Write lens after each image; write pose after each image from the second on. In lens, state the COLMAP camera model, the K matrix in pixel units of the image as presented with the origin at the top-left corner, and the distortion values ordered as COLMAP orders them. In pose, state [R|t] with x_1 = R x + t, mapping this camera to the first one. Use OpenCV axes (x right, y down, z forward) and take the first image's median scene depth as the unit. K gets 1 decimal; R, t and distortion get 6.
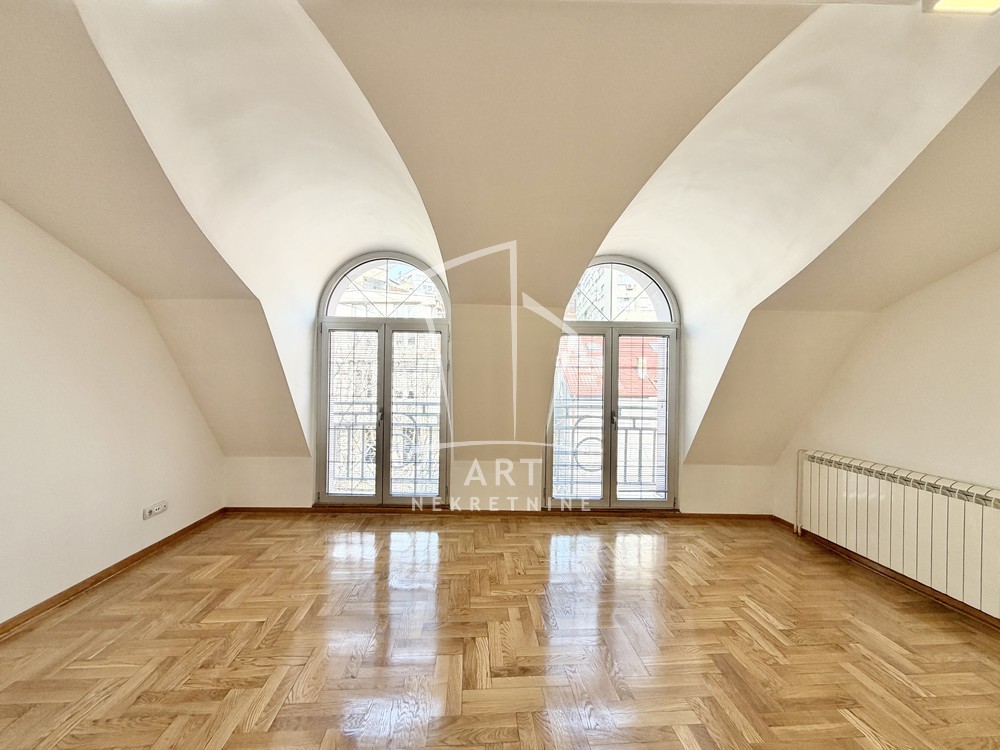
lens RADIAL K [[402.0, 0, 499.5], [0, 402.0, 377.4], [0, 0, 1]] dist [-0.000320, 0.000181]
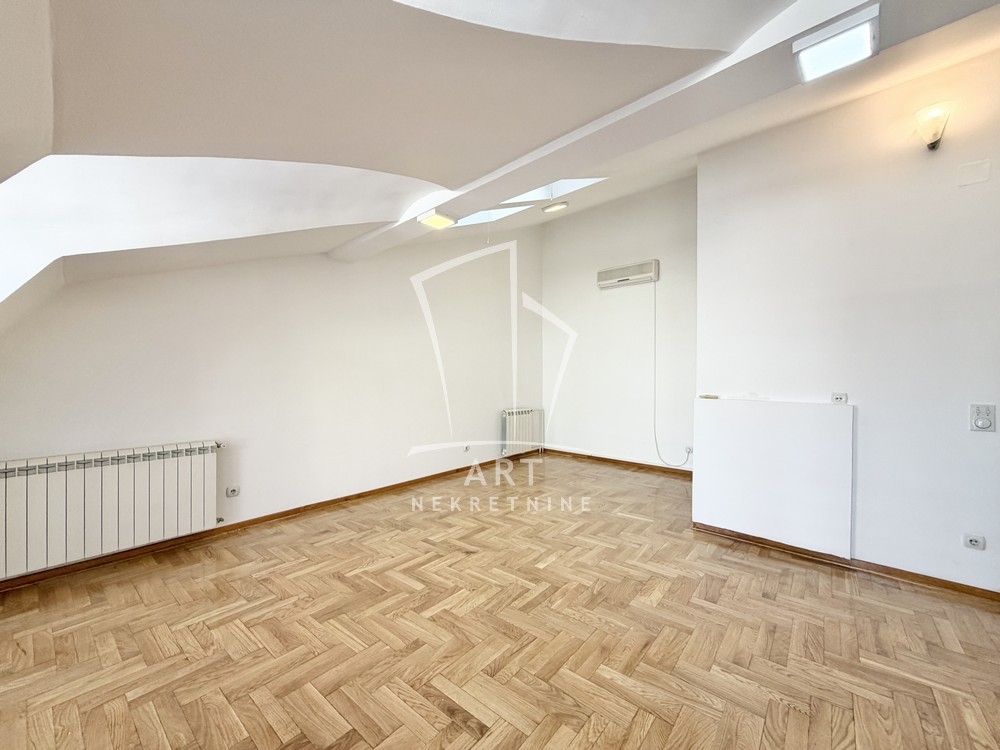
lens RADIAL K [[402.0, 0, 498.1], [0, 402.0, 375.3], [0, 0, 1]] dist [-0.000320, 0.000181]
pose [[-0.719987, -0.019254, 0.693720, -0.546169], [-0.014968, 0.999813, 0.012215, 0.019678], [-0.693826, -0.001590, -0.720141, 1.474027]]
